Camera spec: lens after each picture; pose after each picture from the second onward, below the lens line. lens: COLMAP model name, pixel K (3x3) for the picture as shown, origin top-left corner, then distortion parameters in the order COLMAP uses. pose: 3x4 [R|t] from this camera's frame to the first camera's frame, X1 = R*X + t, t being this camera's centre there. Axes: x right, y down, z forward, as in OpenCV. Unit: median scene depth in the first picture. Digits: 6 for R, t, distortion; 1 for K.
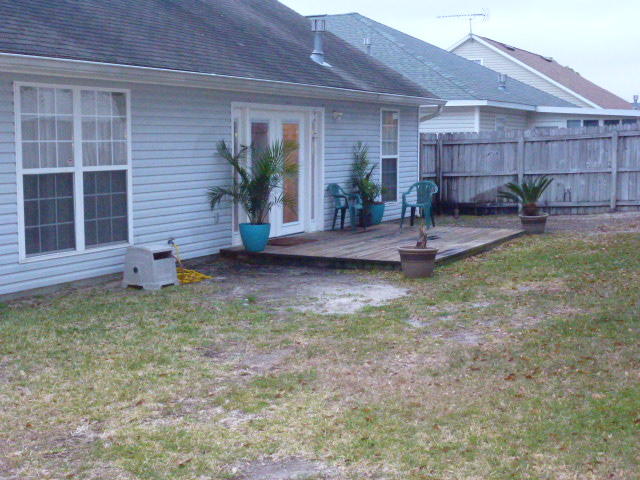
lens RADIAL K [[834.0, 0, 320.0], [0, 834.0, 240.0], [0, 0, 1]] dist [-0.000936, -0.023863]
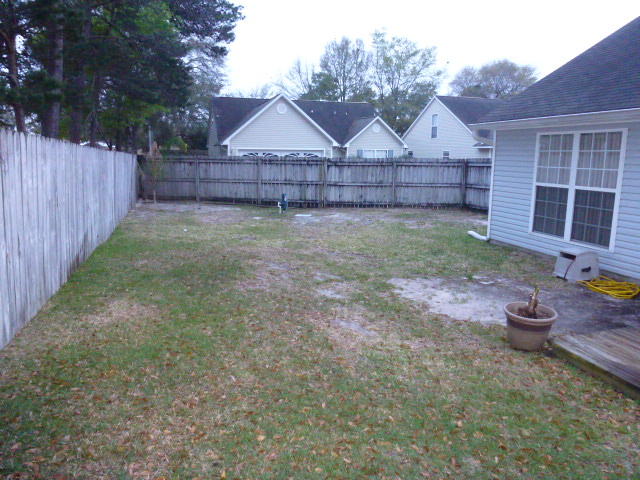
lens RADIAL K [[450.2, 0, 320.0], [0, 450.2, 240.0], [0, 0, 1]] dist [-0.039067, 0.005507]
pose [[-0.688803, 0.113662, -0.715983, 0.619060], [-0.112705, 0.958835, 0.260641, -0.152779], [0.716134, 0.260225, -0.647638, 1.234970]]
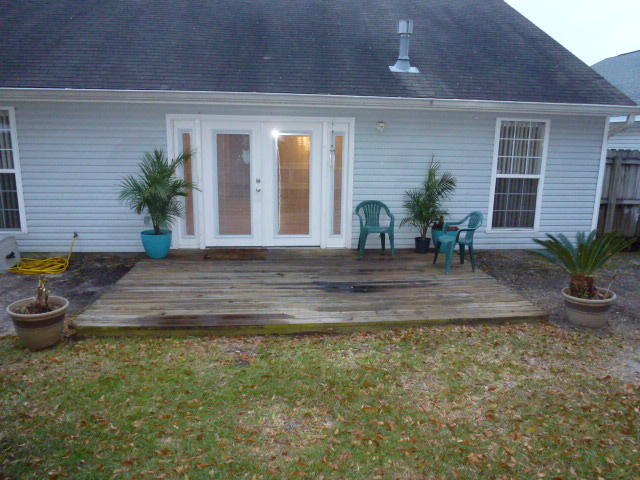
lens RADIAL K [[450.2, 0, 320.0], [0, 450.2, 240.0], [0, 0, 1]] dist [-0.039067, 0.005507]
pose [[0.595997, 0.163587, -0.786147, 0.166800], [-0.111526, 0.986403, 0.120707, -0.033860], [0.795204, 0.015735, 0.606138, 0.280243]]
